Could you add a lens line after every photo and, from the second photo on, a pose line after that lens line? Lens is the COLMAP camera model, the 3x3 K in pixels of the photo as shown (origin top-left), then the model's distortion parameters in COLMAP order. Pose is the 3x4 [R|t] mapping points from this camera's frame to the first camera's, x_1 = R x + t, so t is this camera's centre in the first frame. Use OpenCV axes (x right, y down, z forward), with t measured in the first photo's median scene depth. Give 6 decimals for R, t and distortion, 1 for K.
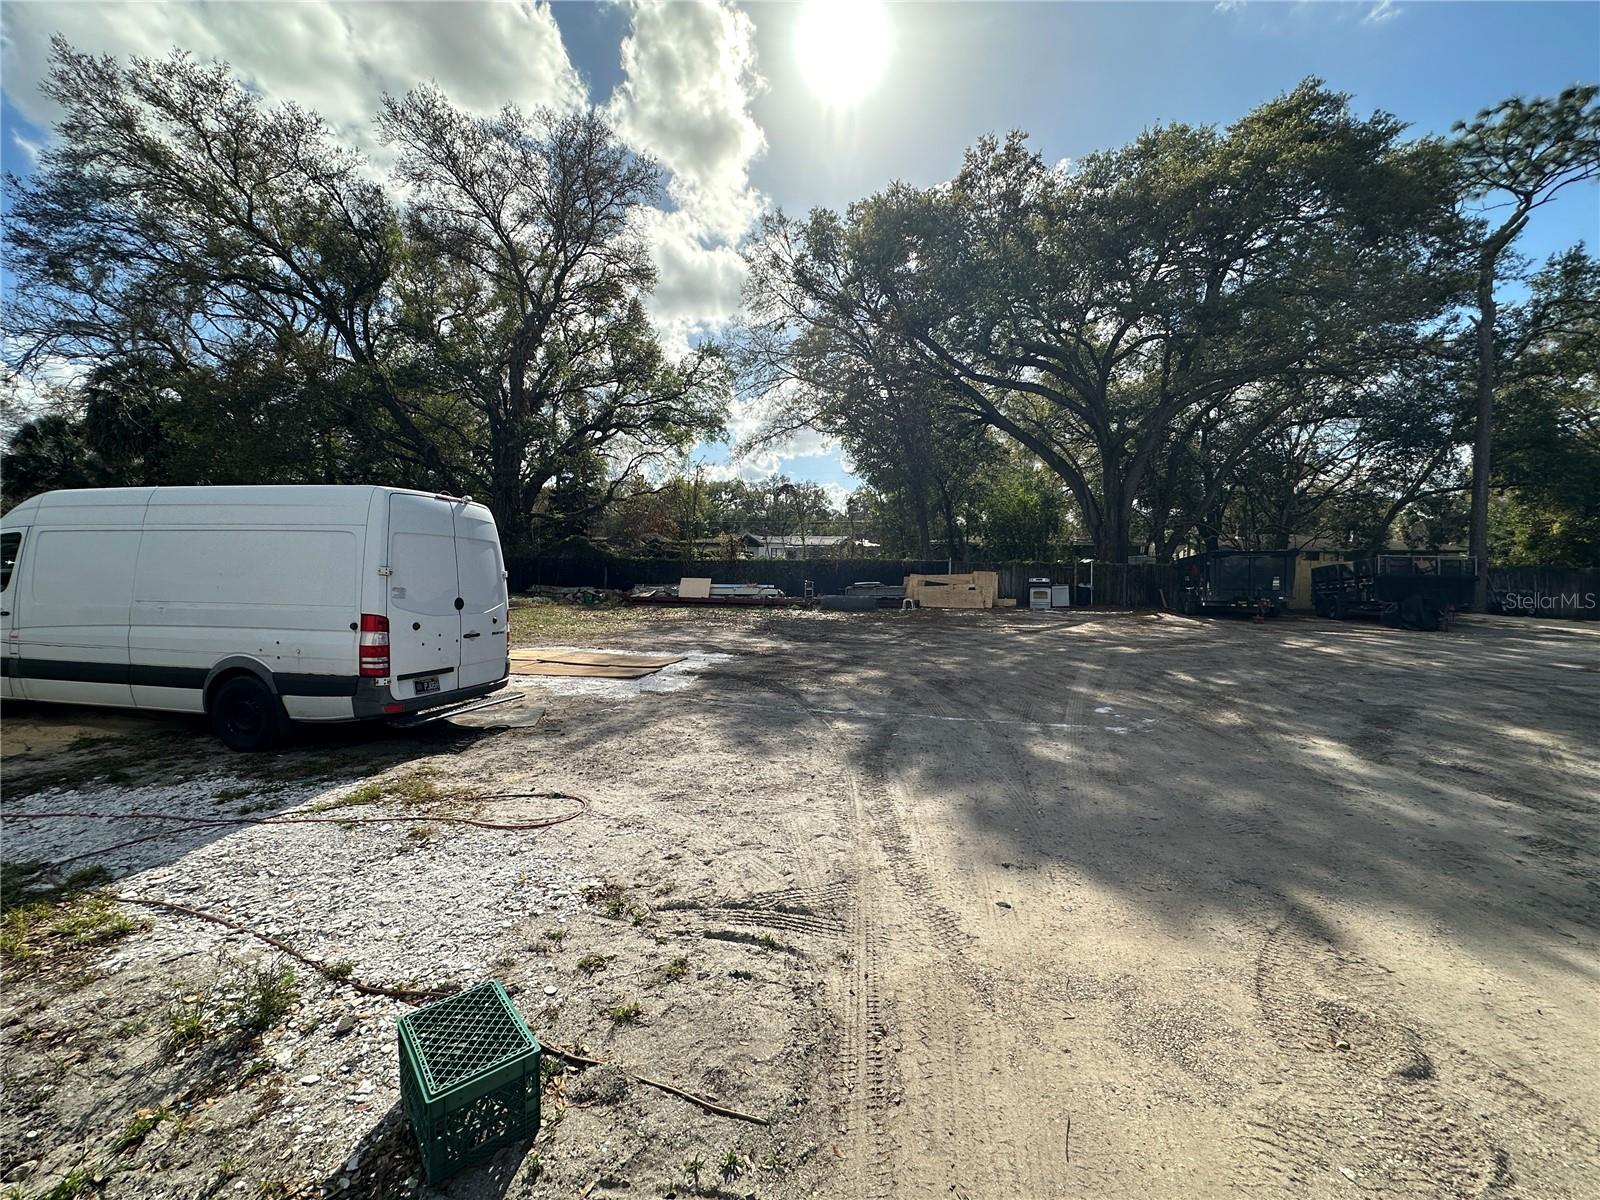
lens RADIAL K [[638.4, 0, 801.1], [0, 638.4, 601.7], [0, 0, 1]] dist [-0.001997, -0.000071]
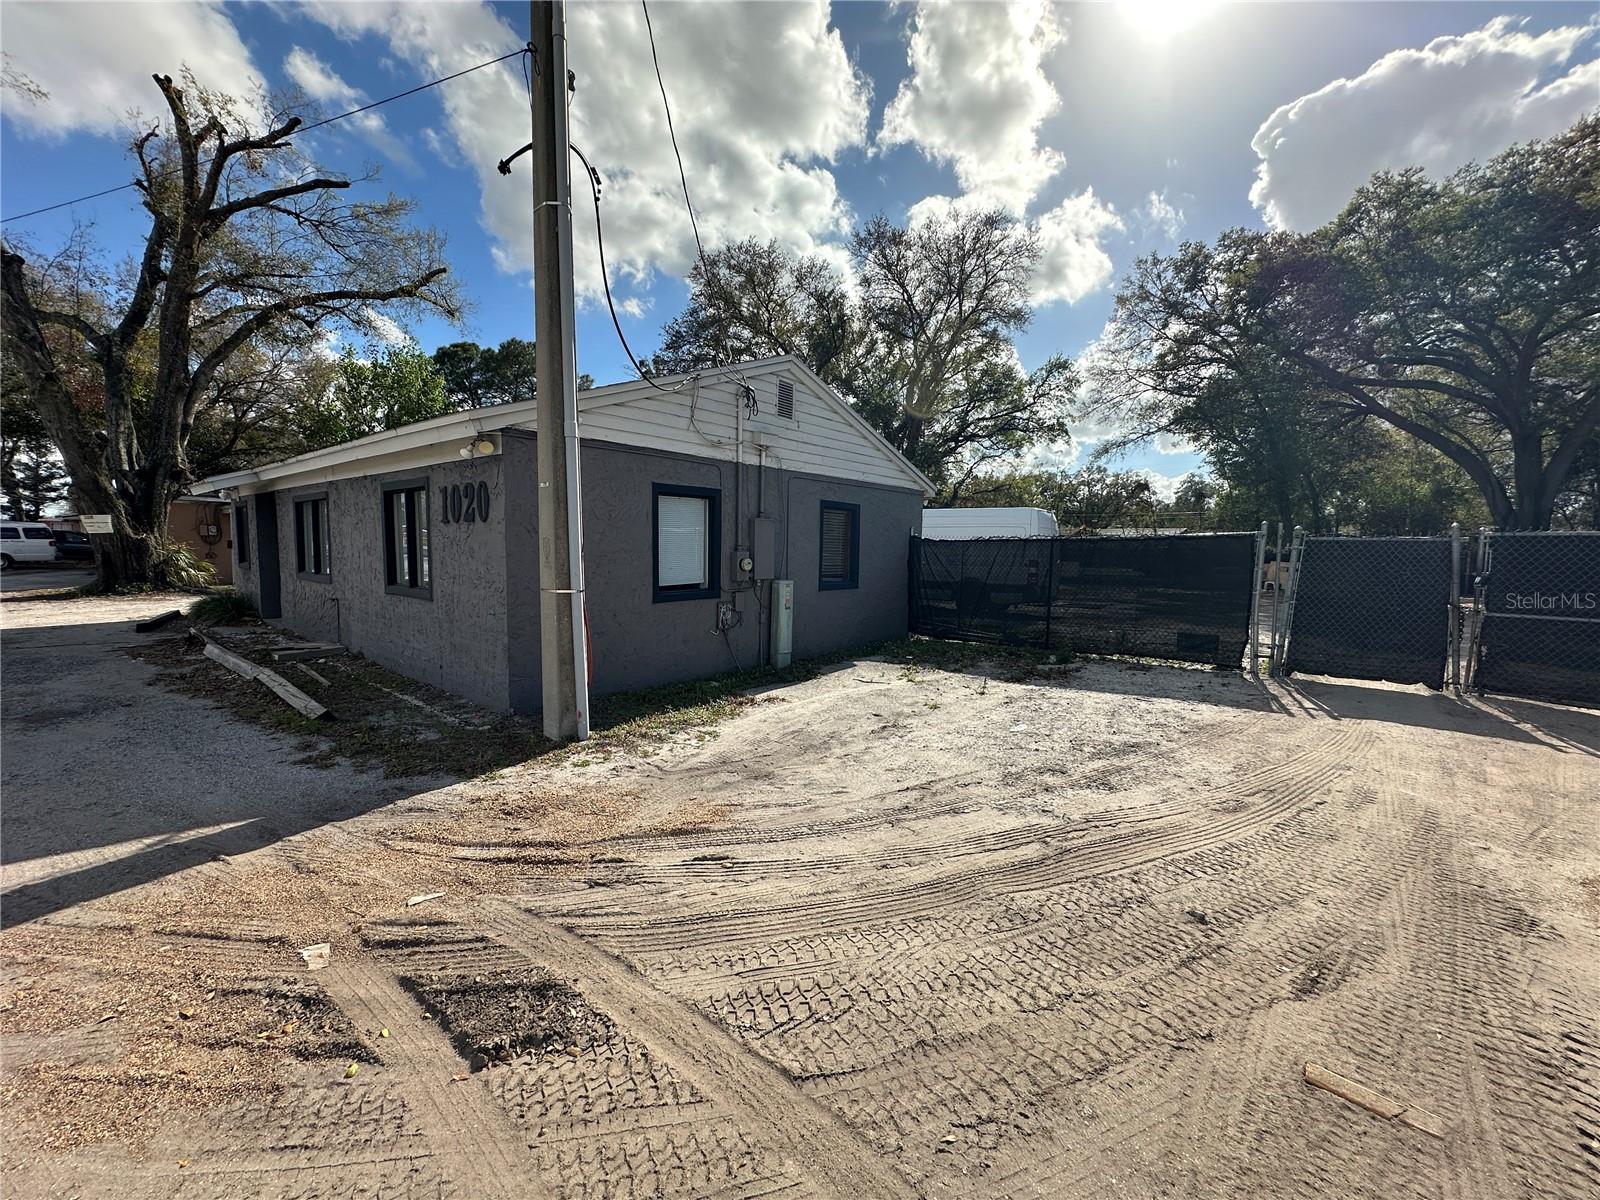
lens RADIAL K [[638.4, 0, 801.1], [0, 638.4, 601.7], [0, 0, 1]] dist [-0.001997, -0.000071]
pose [[0.912912, 0.036109, -0.406555, -0.093330], [-0.031142, 0.999338, 0.018829, 0.023747], [0.406966, -0.004528, 0.913432, -0.261322]]
